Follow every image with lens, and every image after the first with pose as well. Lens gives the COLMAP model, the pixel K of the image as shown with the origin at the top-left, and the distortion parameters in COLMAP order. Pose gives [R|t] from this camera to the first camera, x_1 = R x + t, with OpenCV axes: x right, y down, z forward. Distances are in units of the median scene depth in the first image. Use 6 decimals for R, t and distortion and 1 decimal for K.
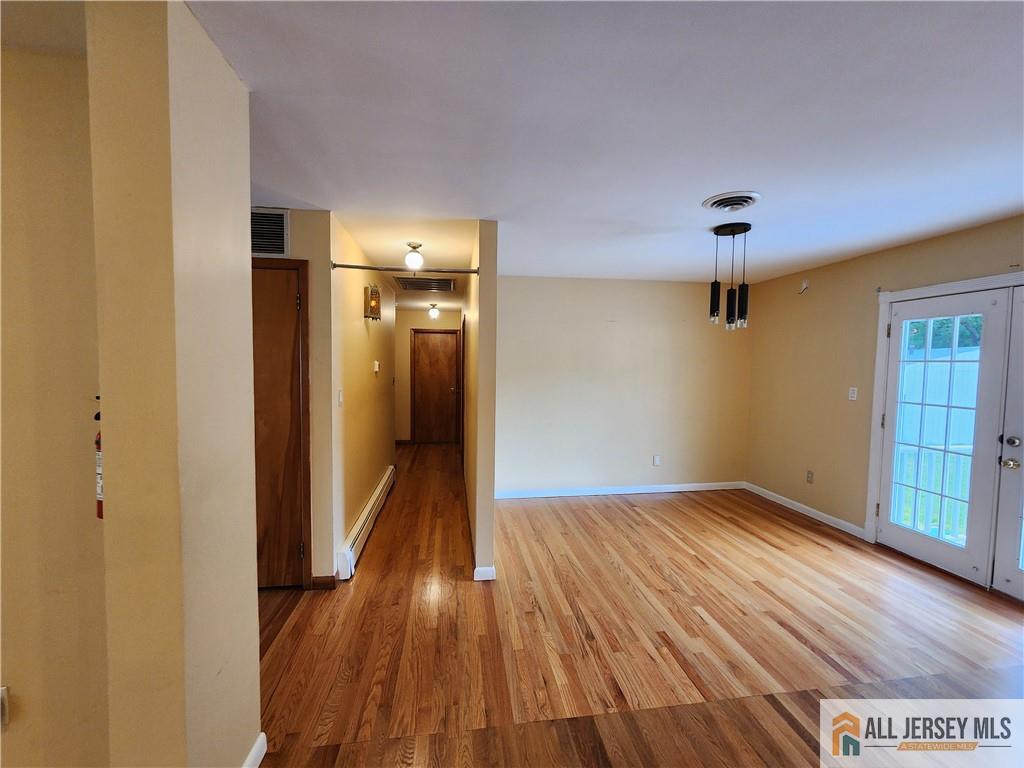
lens RADIAL K [[424.9, 0, 509.8], [0, 424.9, 385.1], [0, 0, 1]] dist [-0.002551, -0.000215]
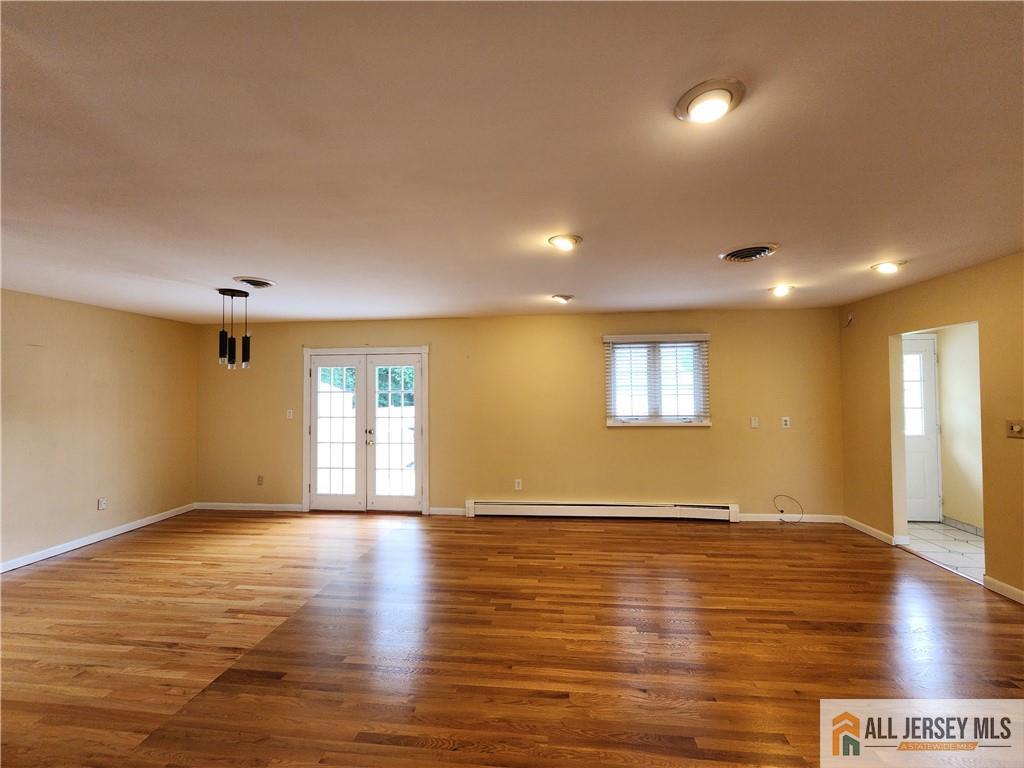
lens RADIAL K [[424.9, 0, 518.2], [0, 424.9, 380.5], [0, 0, 1]] dist [-0.002551, -0.000215]
pose [[0.231280, 0.016295, 0.972751, -0.490683], [0.059716, 0.997737, -0.030911, -0.004284], [-0.971053, 0.065238, 0.229784, -0.121845]]
